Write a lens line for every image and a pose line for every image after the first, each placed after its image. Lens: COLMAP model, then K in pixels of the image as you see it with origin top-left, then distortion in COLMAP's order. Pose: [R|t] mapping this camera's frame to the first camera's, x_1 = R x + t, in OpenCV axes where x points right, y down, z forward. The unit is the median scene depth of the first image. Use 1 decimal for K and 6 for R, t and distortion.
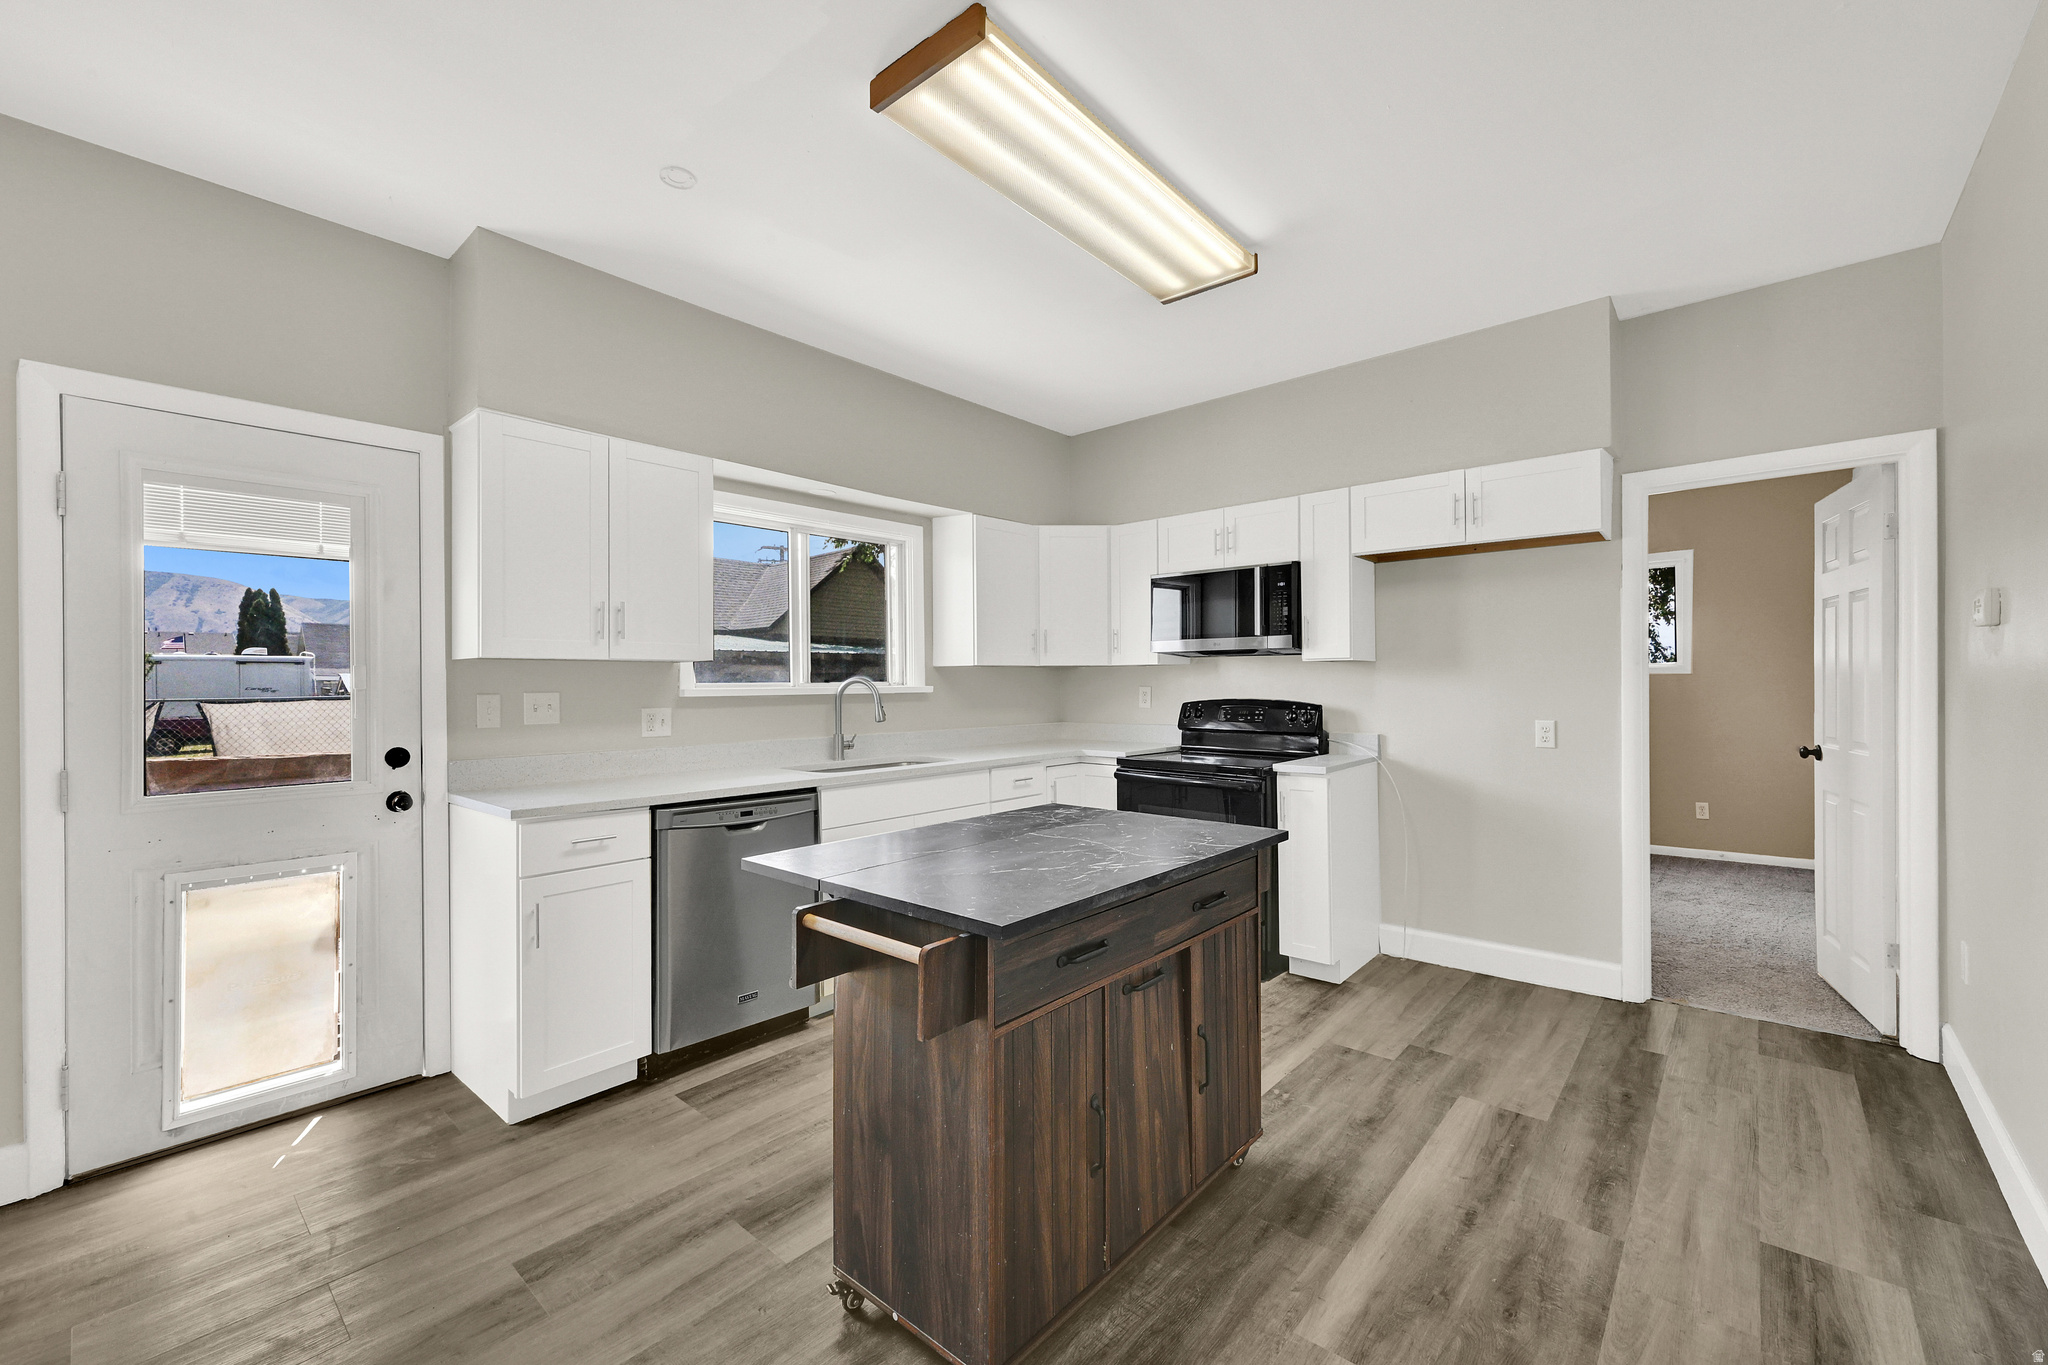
lens RADIAL K [[830.8, 0, 1036.5], [0, 830.8, 681.3], [0, 0, 1]] dist [0.002540, 0.000260]
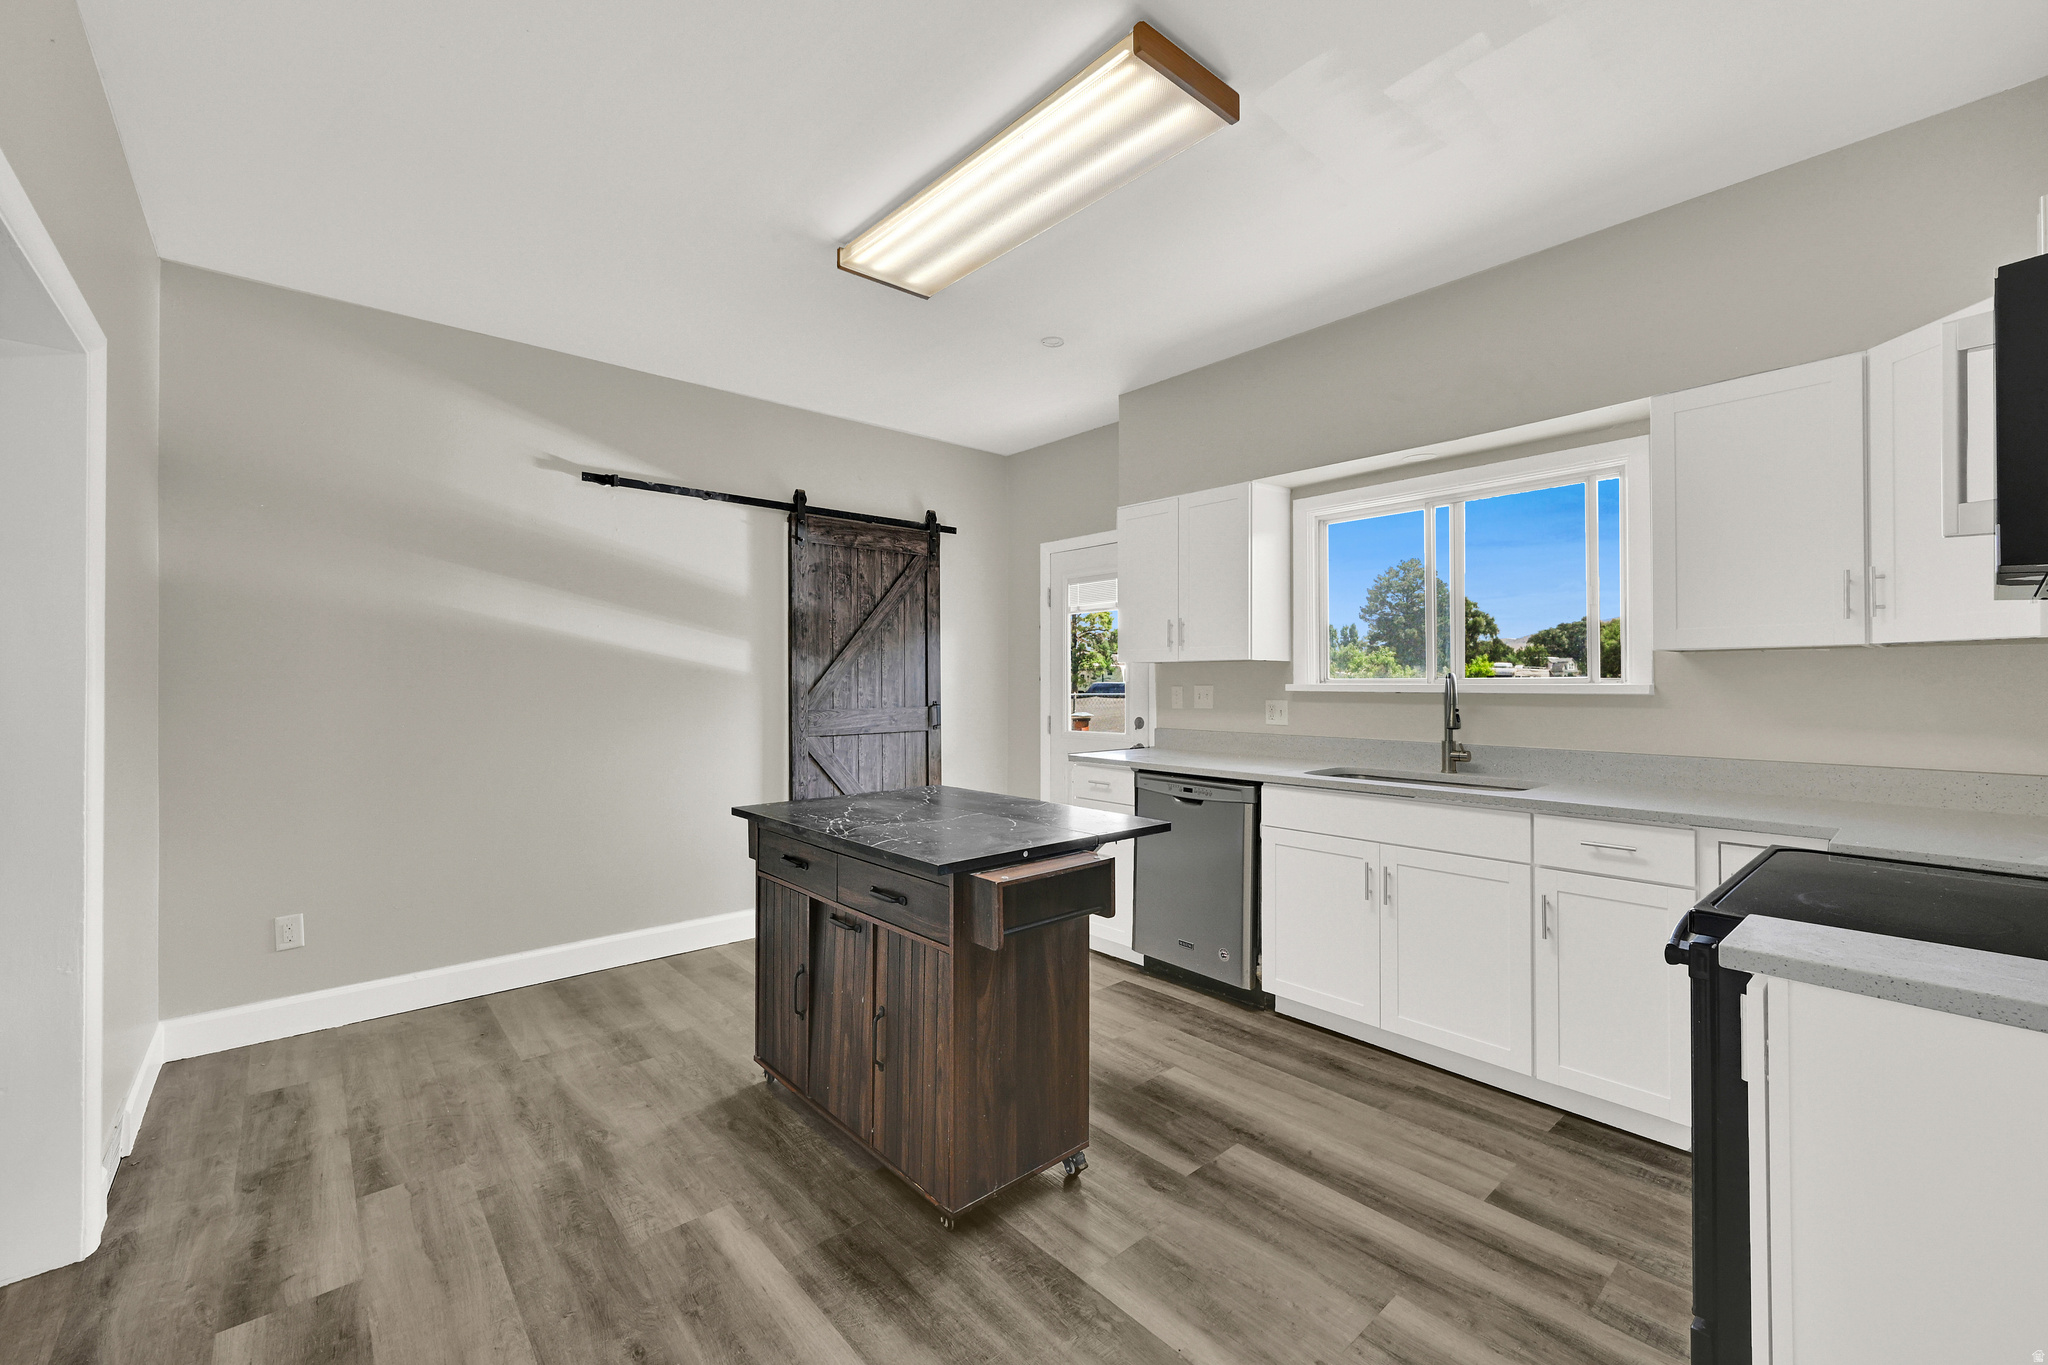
lens RADIAL K [[834.0, 0, 1022.4], [0, 834.0, 676.7], [0, 0, 1]] dist [-0.001381, 0.000082]
pose [[-0.140793, 0.001778, -0.990037, 0.951765], [0.004539, 0.999989, 0.001151, -0.004866], [0.990029, -0.004332, -0.140800, 1.035130]]
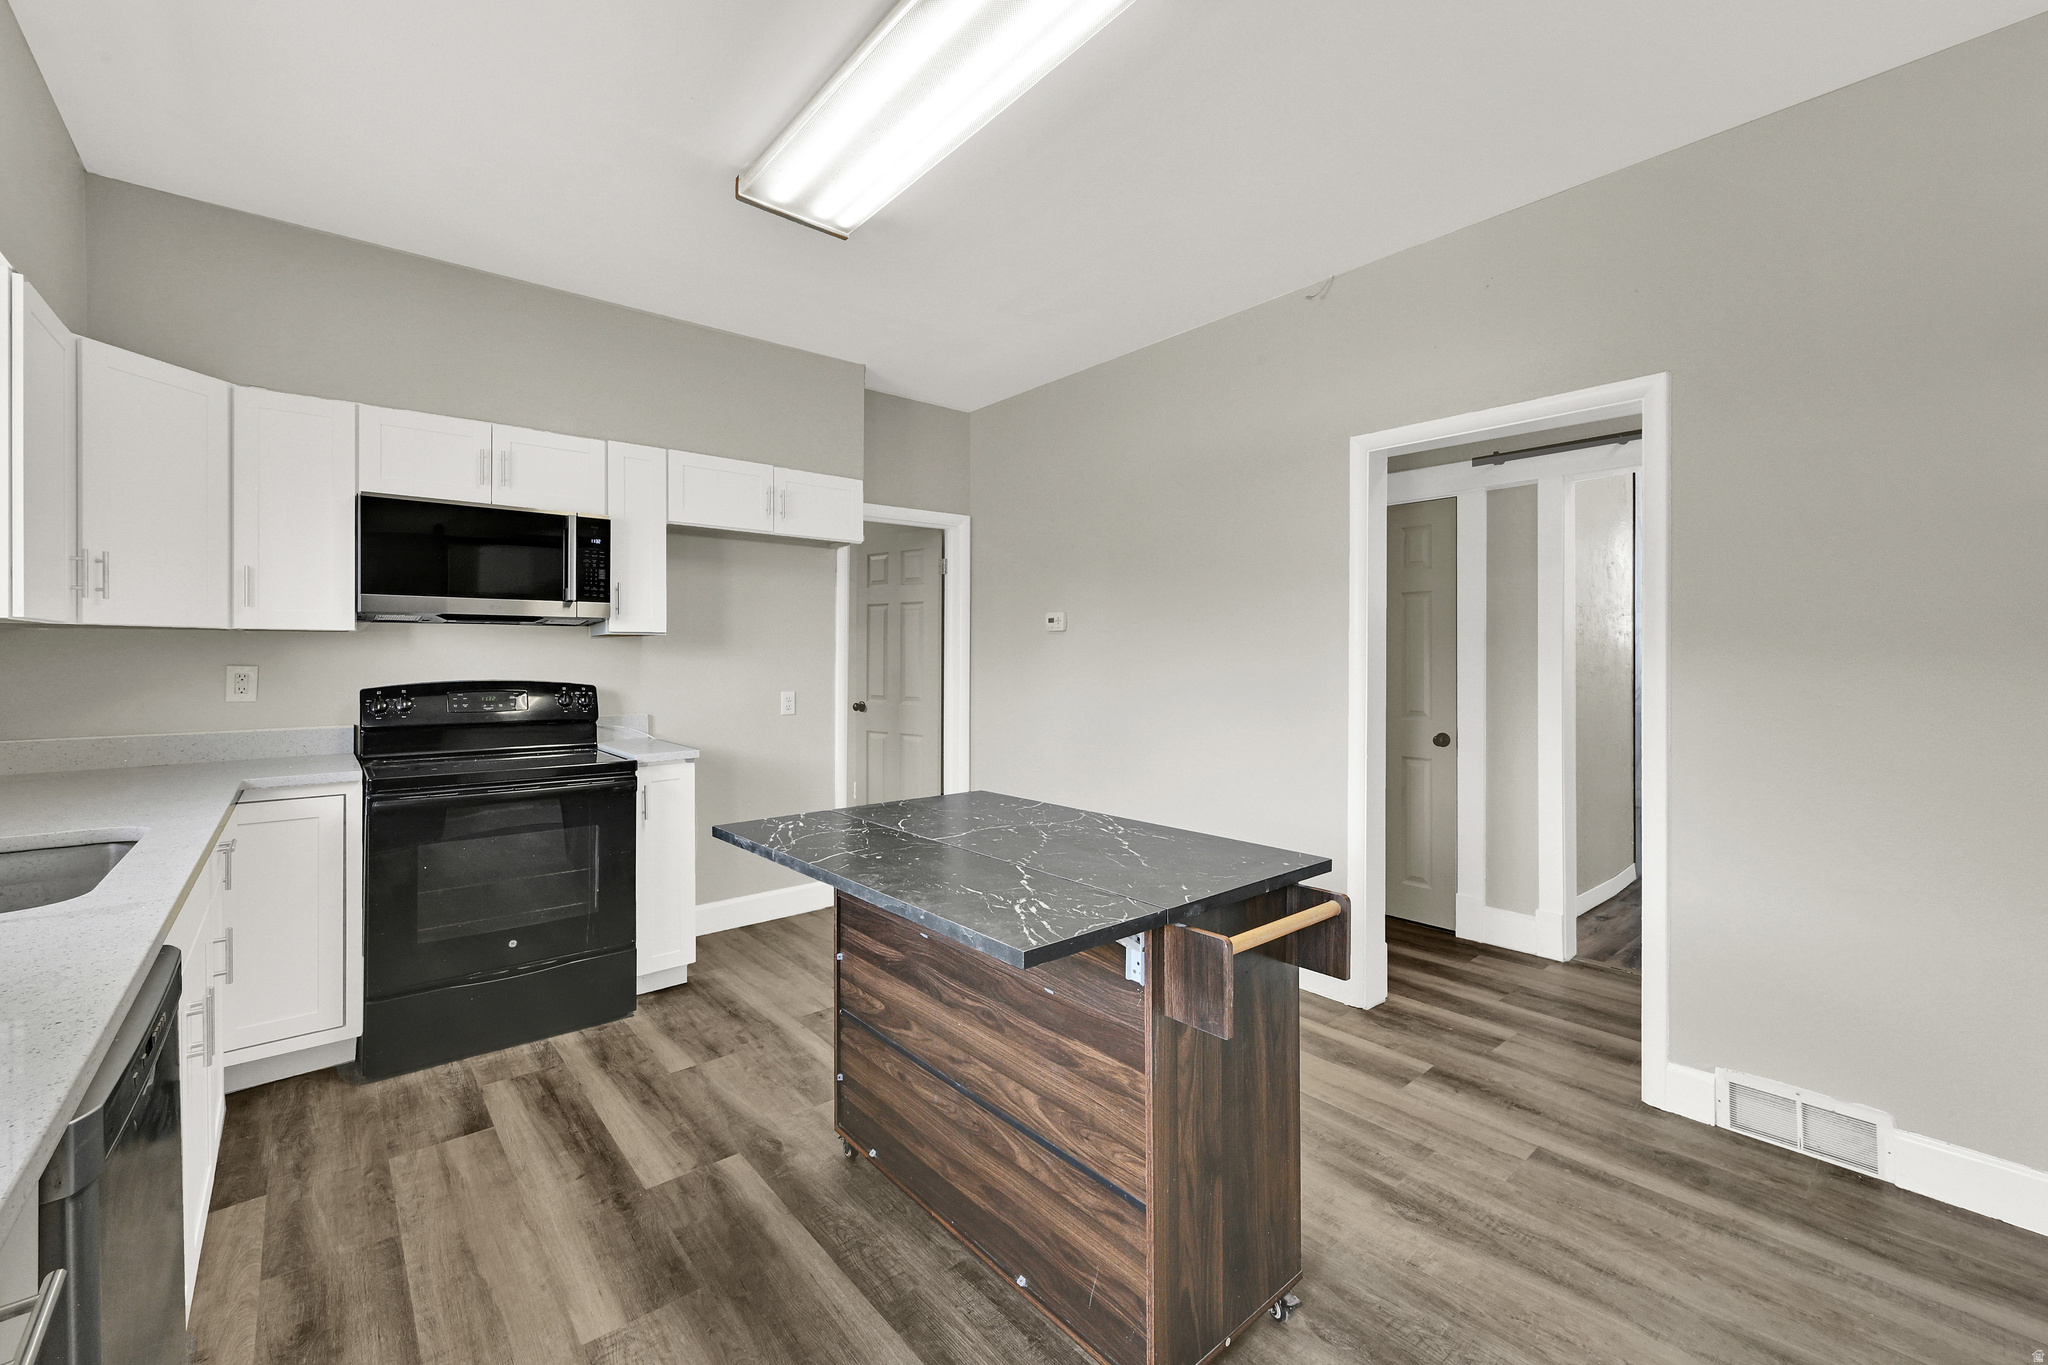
lens RADIAL K [[828.1, 0, 1025.0], [0, 828.1, 655.5], [0, 0, 1]] dist [-0.000751, 0.000109]
pose [[0.146262, 0.006612, 0.989224, -0.690011], [-0.001433, 0.999978, -0.006472, 0.004108], [-0.989245, -0.000471, 0.146269, 0.671167]]
